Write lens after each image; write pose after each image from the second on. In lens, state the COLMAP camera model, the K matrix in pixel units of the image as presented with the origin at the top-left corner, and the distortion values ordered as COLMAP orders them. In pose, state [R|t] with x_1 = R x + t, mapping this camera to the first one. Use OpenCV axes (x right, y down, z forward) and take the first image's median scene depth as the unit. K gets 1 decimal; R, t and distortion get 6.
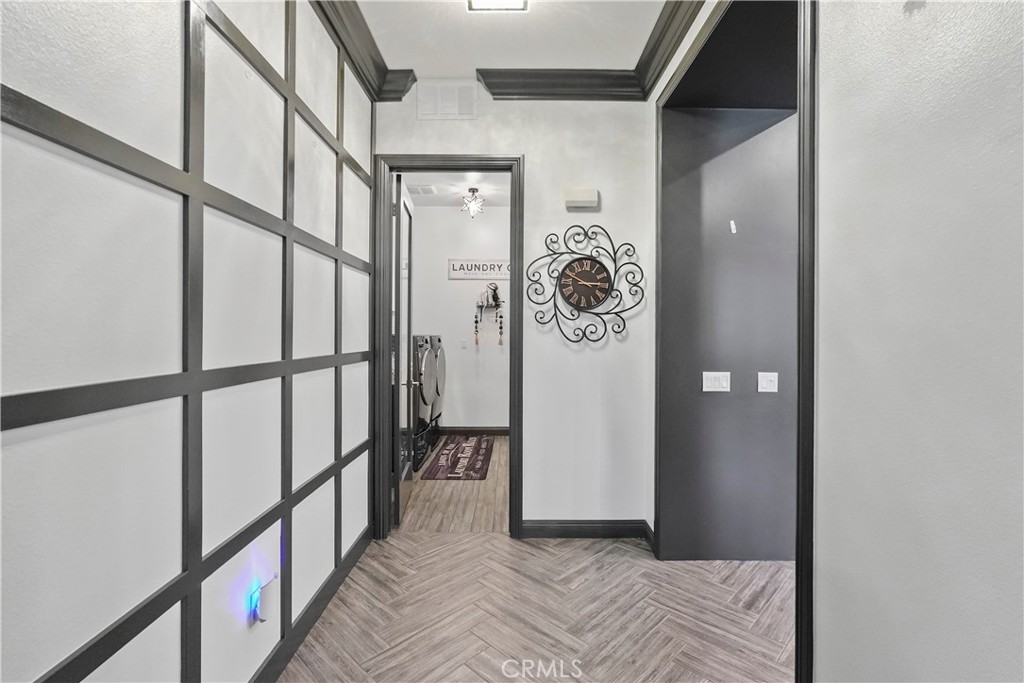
lens RADIAL K [[468.1, 0, 514.1], [0, 468.1, 341.4], [0, 0, 1]] dist [-0.000466, -0.000332]
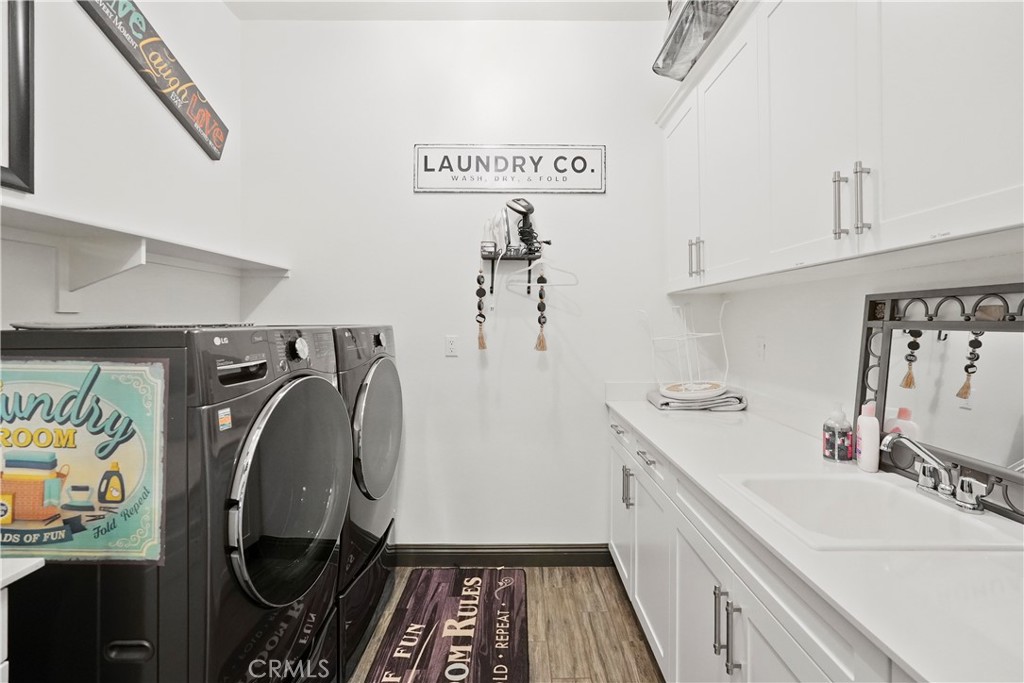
lens RADIAL K [[468.1, 0, 511.4], [0, 468.1, 334.6], [0, 0, 1]] dist [-0.000466, -0.000332]
pose [[0.999885, -0.000701, -0.015158, -0.047425], [0.000699, 1.000000, -0.000148, -0.005341], [0.015158, 0.000137, 0.999885, 0.588751]]
